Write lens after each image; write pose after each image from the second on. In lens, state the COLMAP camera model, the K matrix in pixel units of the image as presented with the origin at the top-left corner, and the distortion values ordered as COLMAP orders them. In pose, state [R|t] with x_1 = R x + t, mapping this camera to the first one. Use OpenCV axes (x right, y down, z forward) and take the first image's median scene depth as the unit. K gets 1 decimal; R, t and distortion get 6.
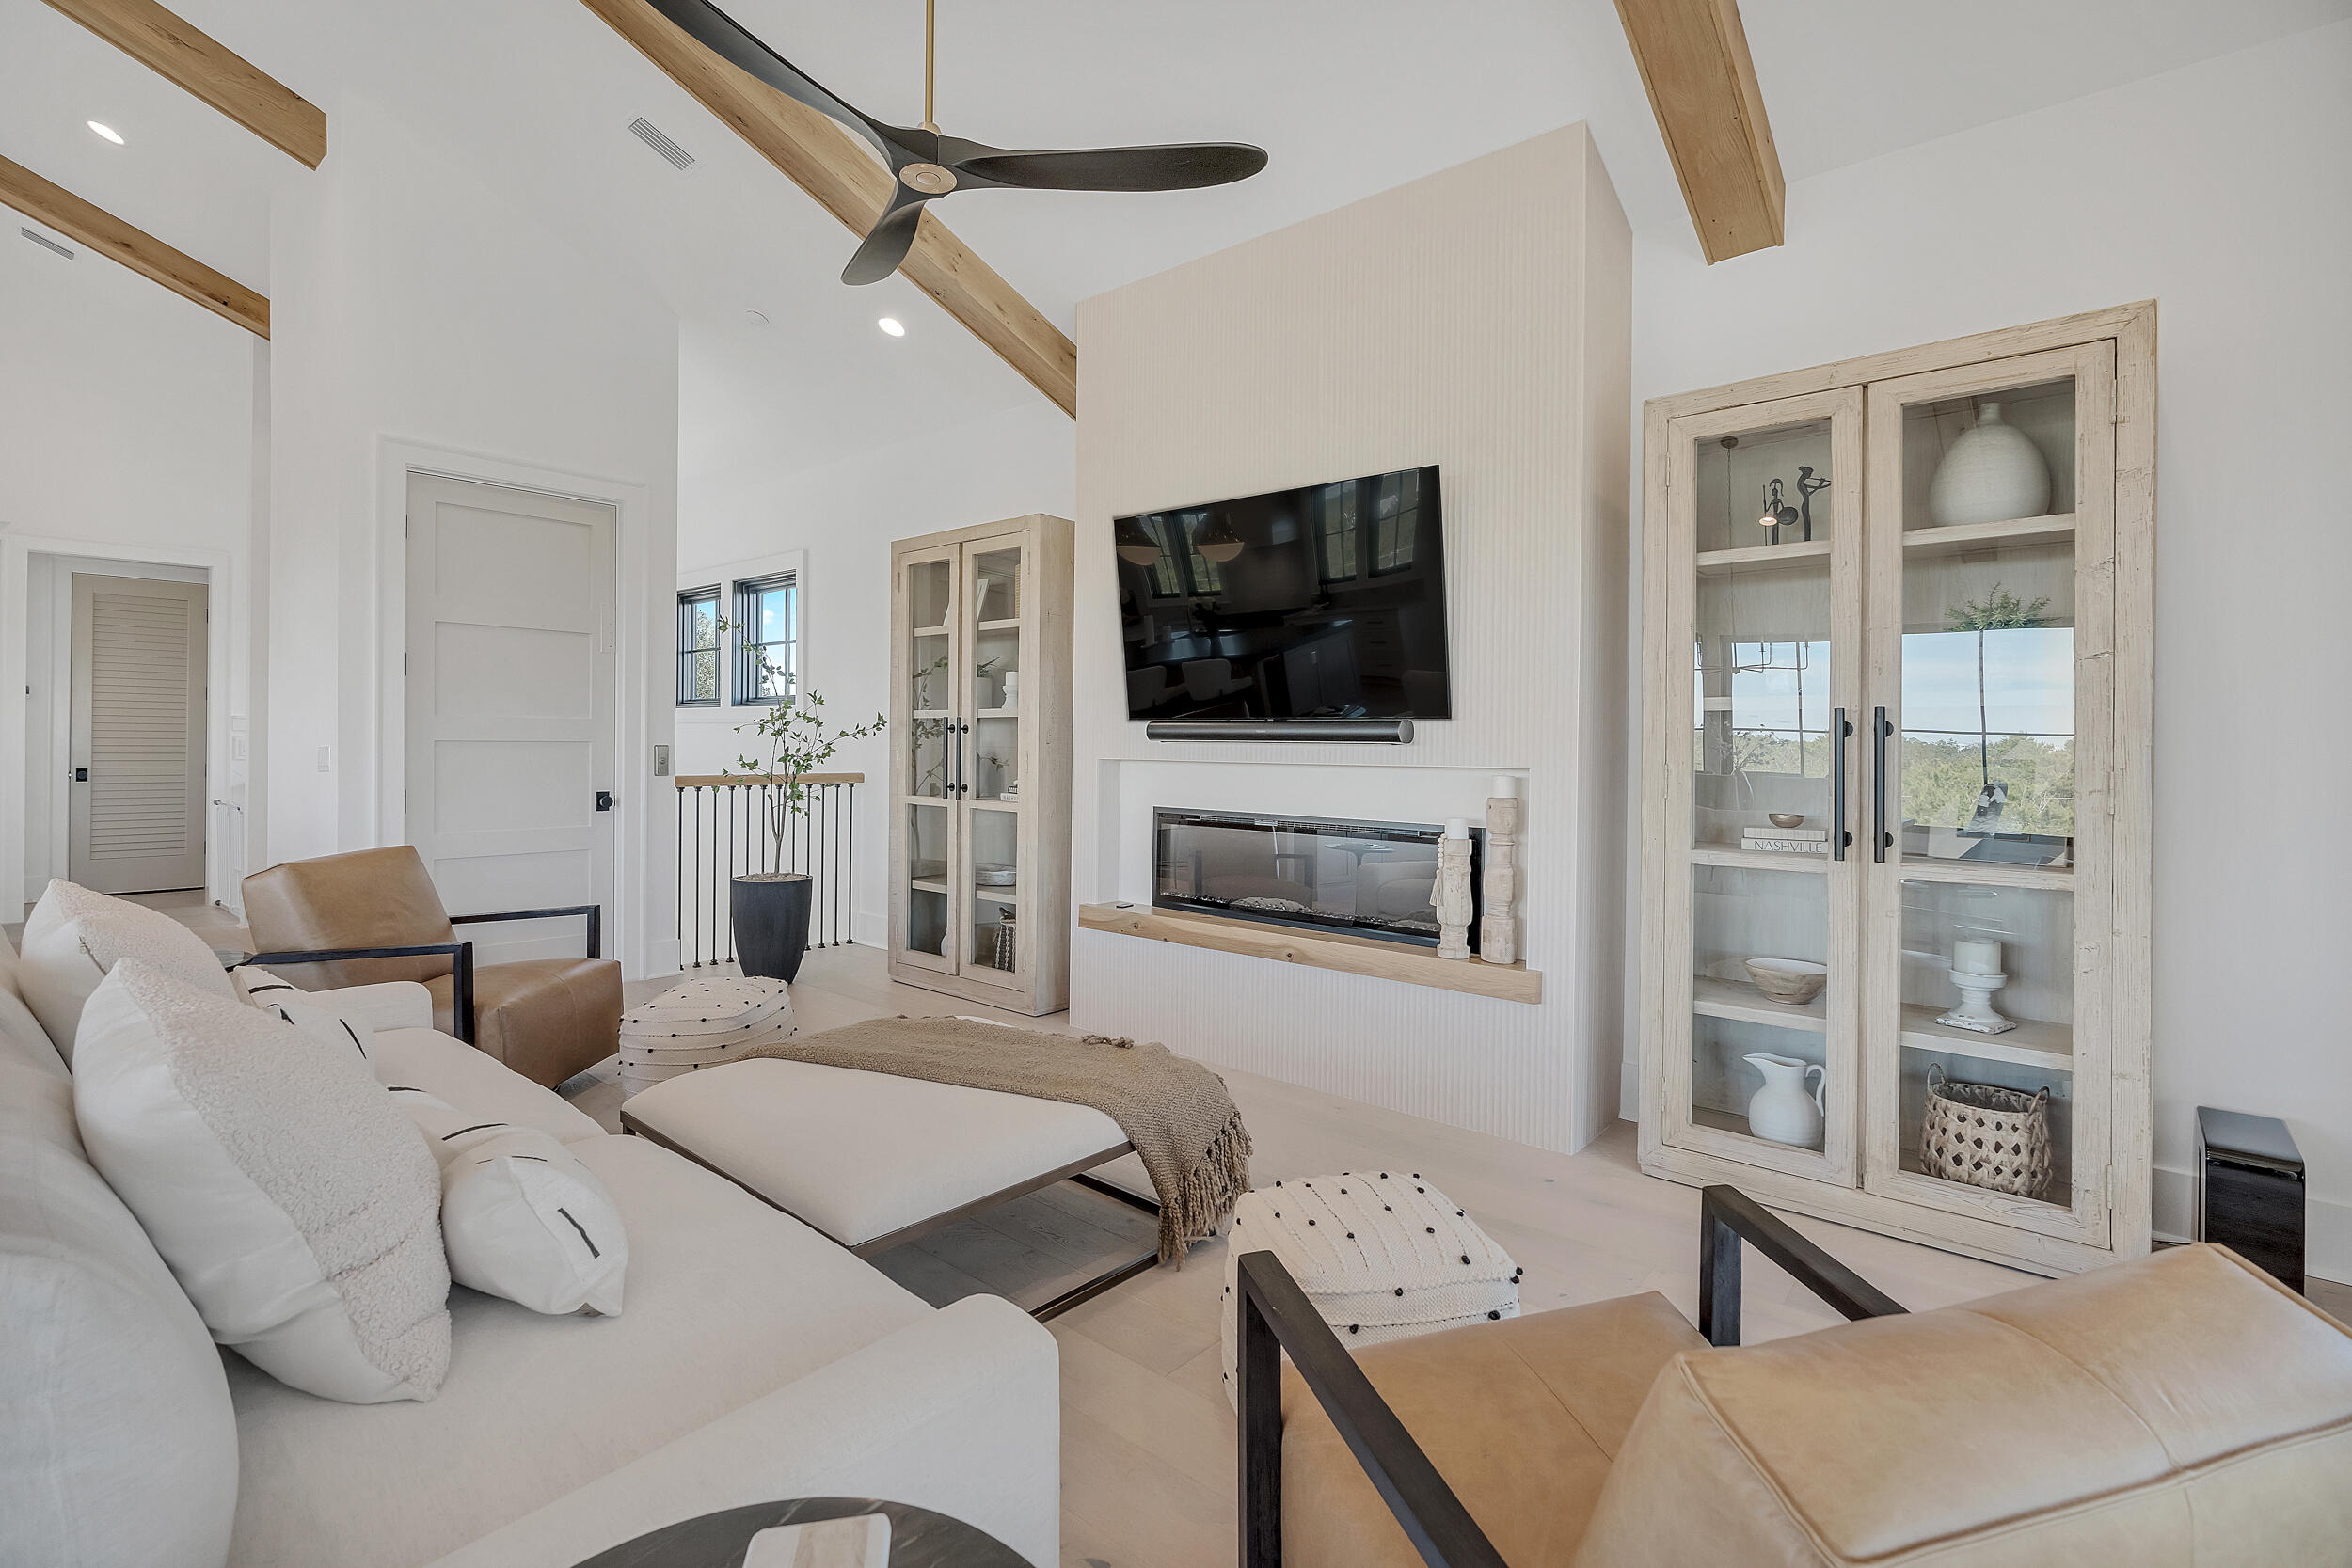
lens RADIAL K [[1083.0, 0, 1162.2], [0, 1083.0, 740.5], [0, 0, 1]] dist [0.000463, 0.000101]
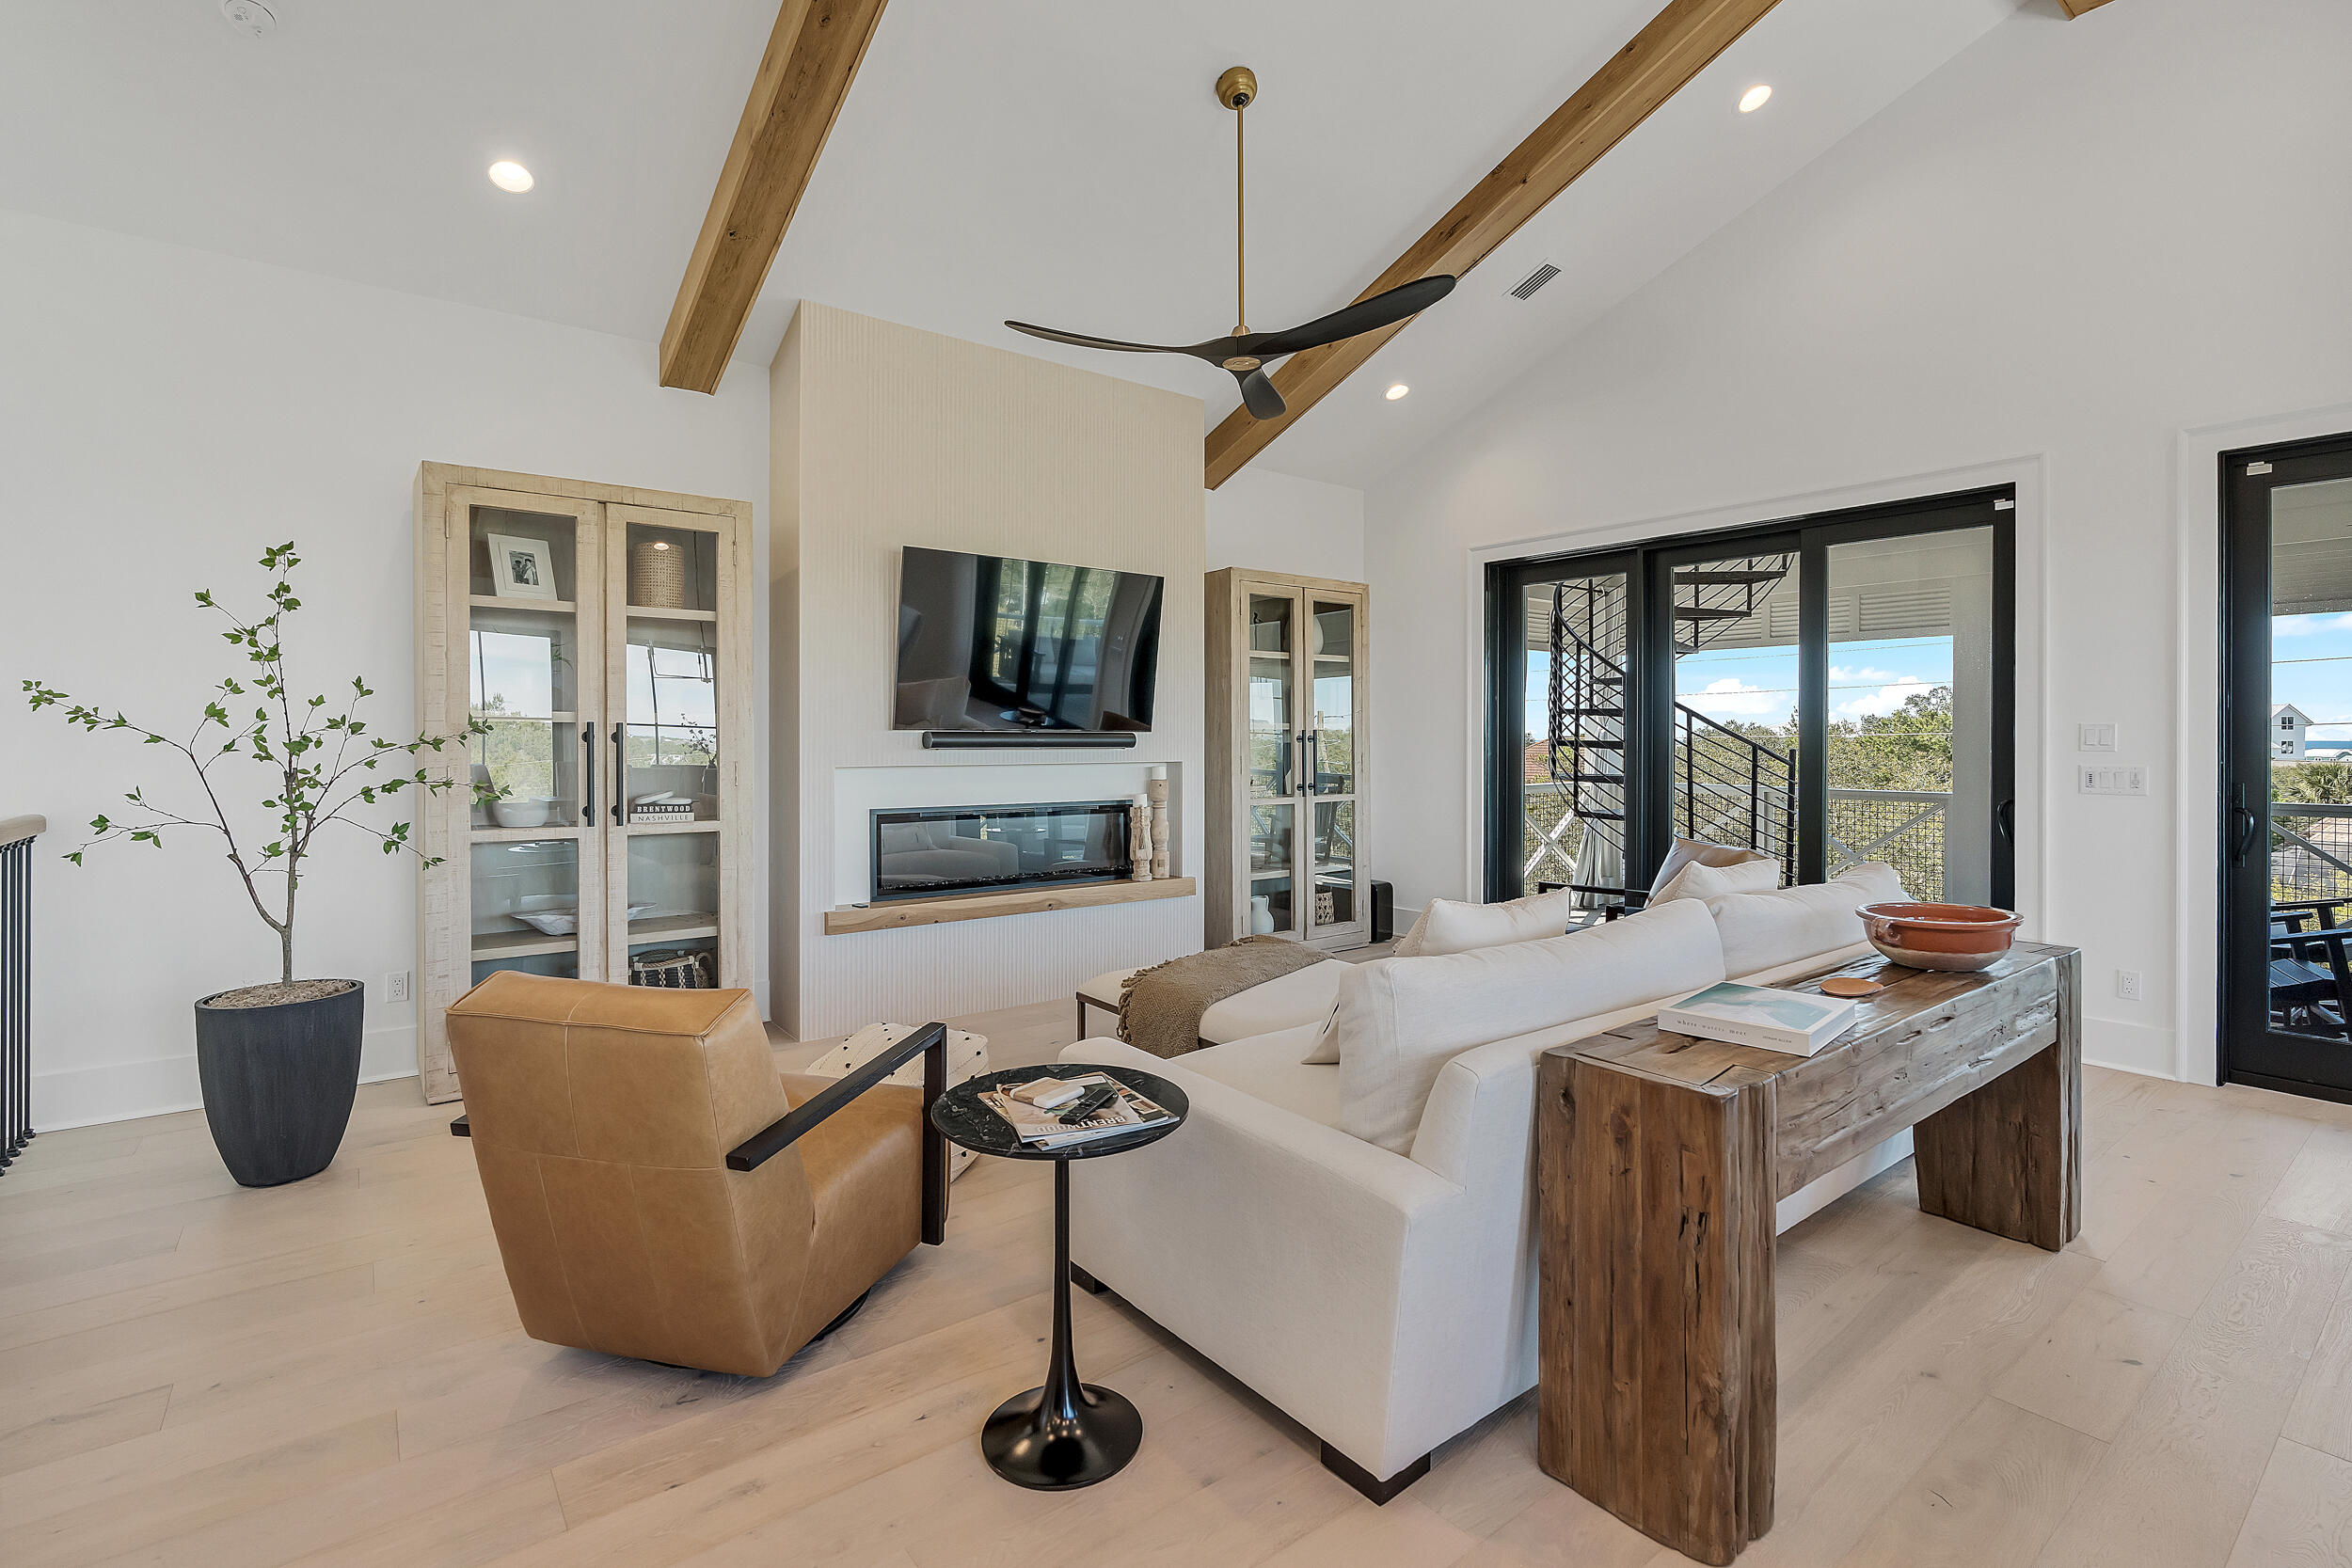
lens RADIAL K [[1083.0, 0, 1162.2], [0, 1083.0, 740.5], [0, 0, 1]] dist [0.000463, 0.000101]
pose [[0.185988, -0.020445, 0.982339, -1.077241], [-0.007594, 0.999724, 0.022245, -0.035430], [-0.982523, -0.011598, 0.185782, 0.560601]]
